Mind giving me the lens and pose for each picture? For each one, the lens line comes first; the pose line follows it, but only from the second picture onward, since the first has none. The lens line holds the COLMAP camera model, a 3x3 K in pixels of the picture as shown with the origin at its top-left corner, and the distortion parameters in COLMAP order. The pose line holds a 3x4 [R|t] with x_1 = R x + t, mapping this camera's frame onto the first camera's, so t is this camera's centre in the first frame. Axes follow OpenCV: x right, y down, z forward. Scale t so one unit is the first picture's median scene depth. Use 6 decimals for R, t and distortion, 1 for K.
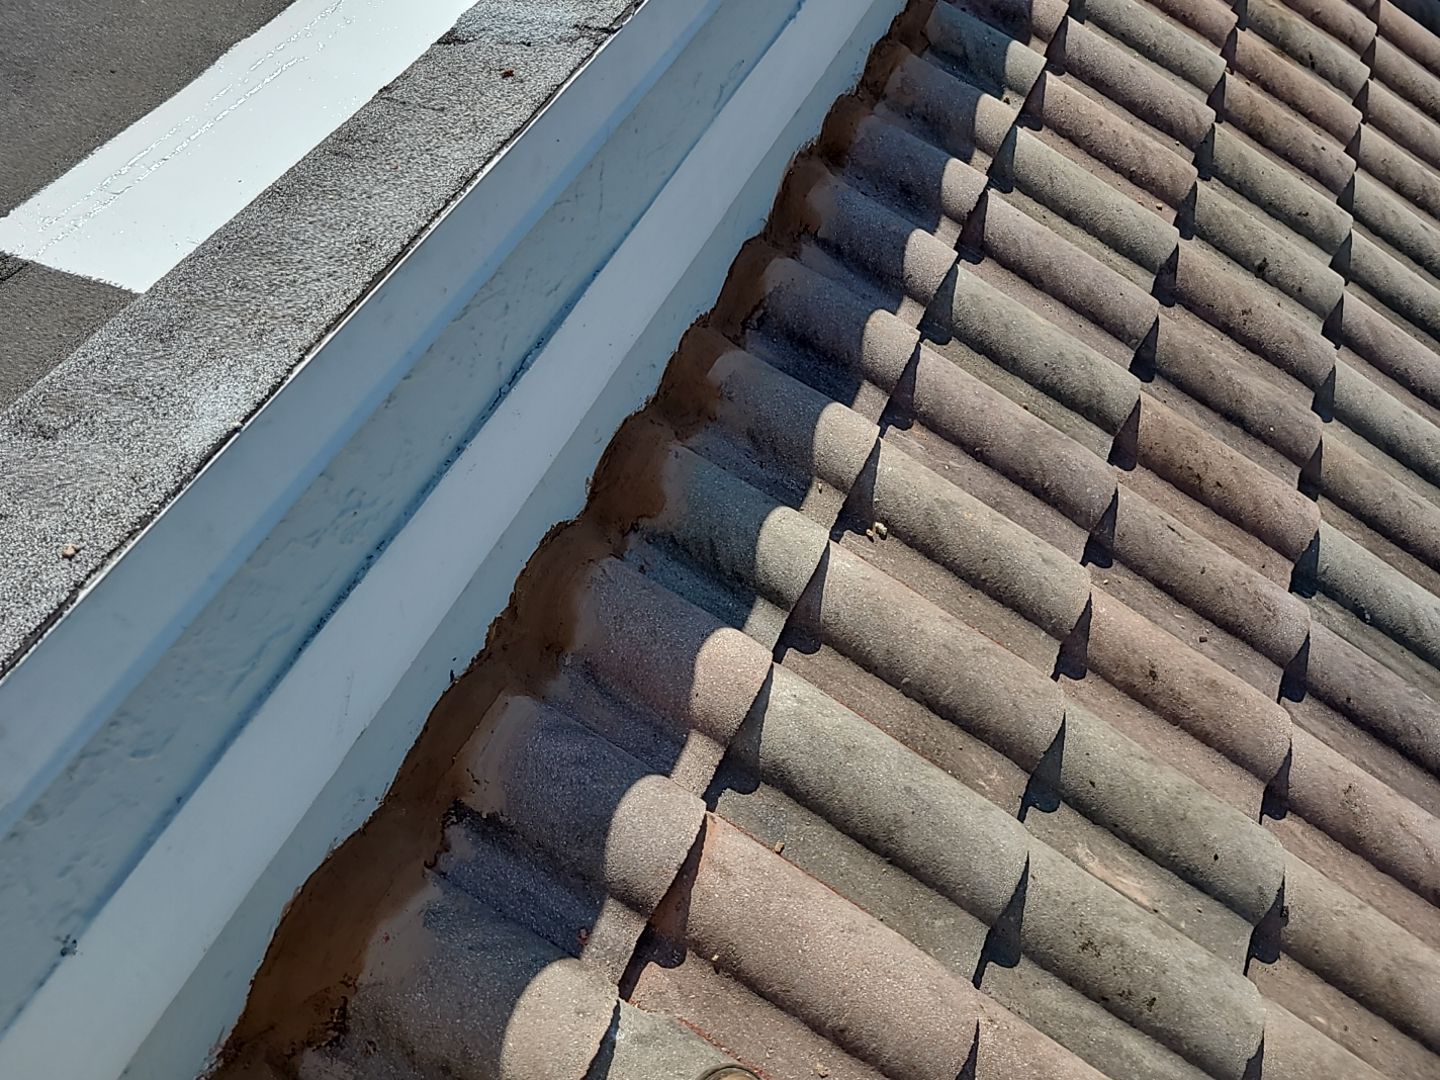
lens RADIAL K [[1221.4, 0, 720.0], [0, 1221.4, 540.0], [0, 0, 1]] dist [-0.037087, -0.005822]
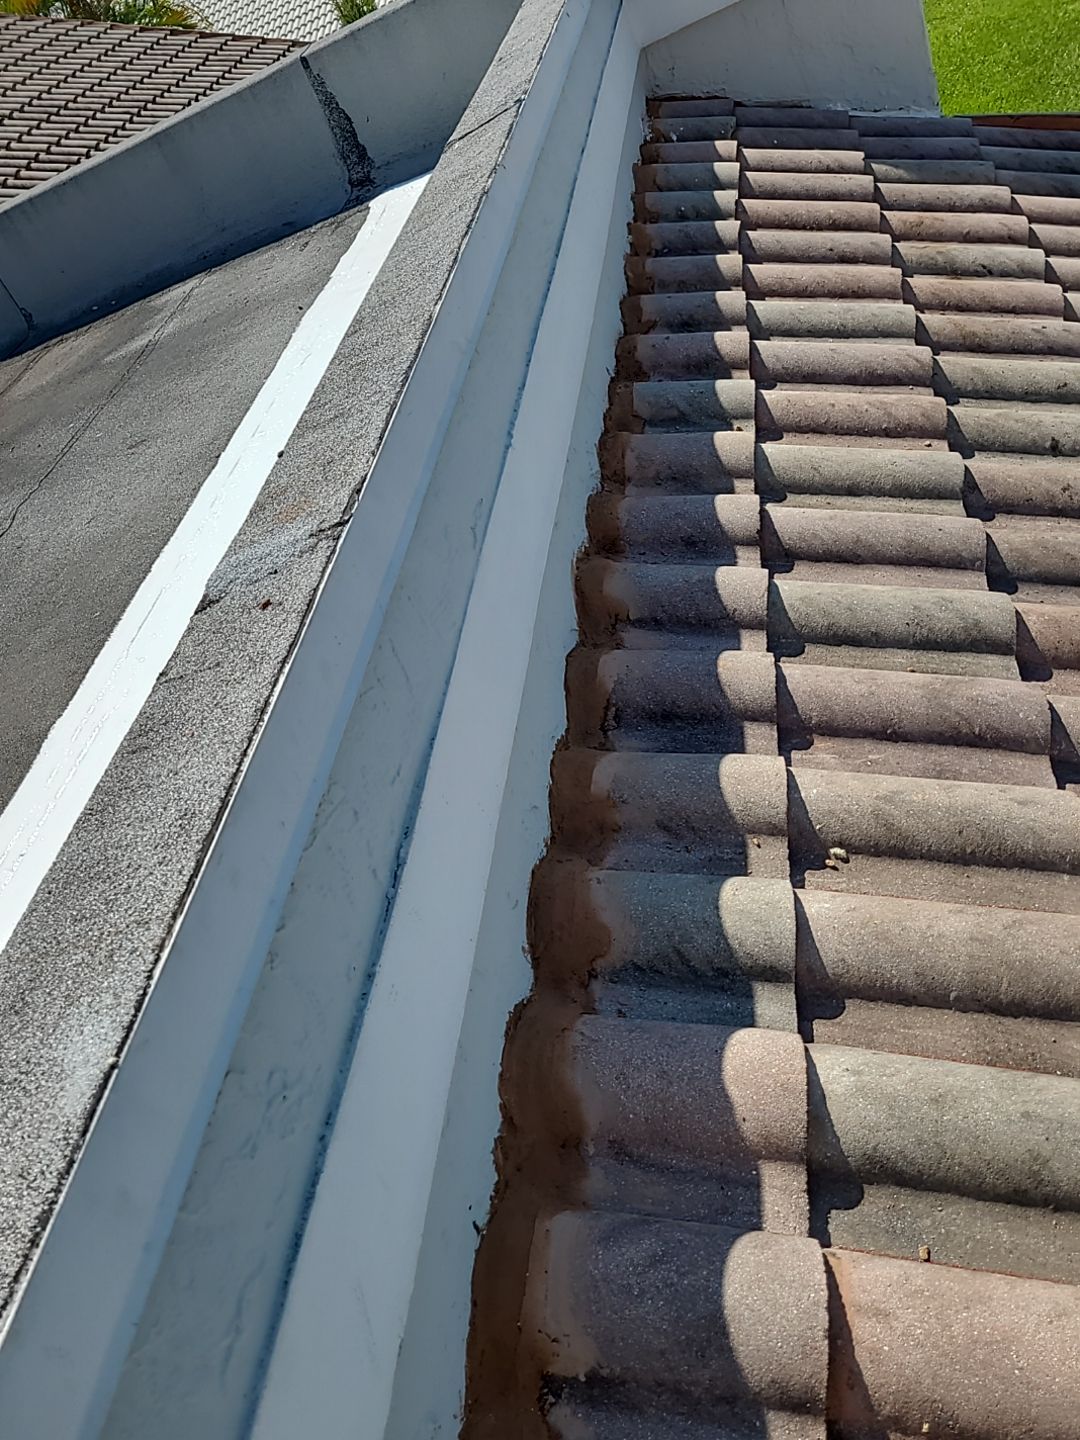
lens RADIAL K [[1141.6, 0, 540.0], [0, 1141.6, 720.0], [0, 0, 1]] dist [0.006968, -0.011790]
pose [[0.888530, -0.458010, -0.027223, 0.003934], [0.437353, 0.863406, -0.251502, 0.023173], [0.138695, 0.211561, 0.967474, 0.143445]]
